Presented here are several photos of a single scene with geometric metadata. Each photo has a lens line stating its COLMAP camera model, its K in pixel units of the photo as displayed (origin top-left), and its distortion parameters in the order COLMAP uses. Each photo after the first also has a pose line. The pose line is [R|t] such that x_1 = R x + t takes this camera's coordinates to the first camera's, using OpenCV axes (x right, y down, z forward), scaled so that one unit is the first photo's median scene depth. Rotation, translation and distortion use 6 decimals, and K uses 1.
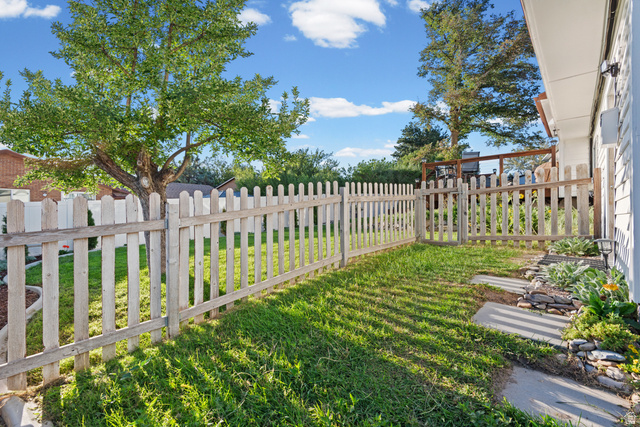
lens RADIAL K [[292.9, 0, 320.0], [0, 292.9, 213.5], [0, 0, 1]] dist [-0.000515, -0.000144]
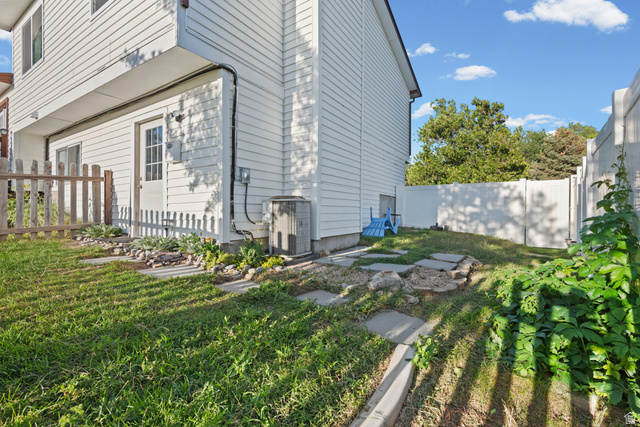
lens RADIAL K [[292.9, 0, 320.0], [0, 292.9, 213.5], [0, 0, 1]] dist [-0.000515, -0.000144]
pose [[-0.154781, 0.003280, 0.987943, -1.015808], [0.001655, 0.999994, -0.003061, 0.083522], [-0.987947, 0.001161, -0.154786, 0.555555]]
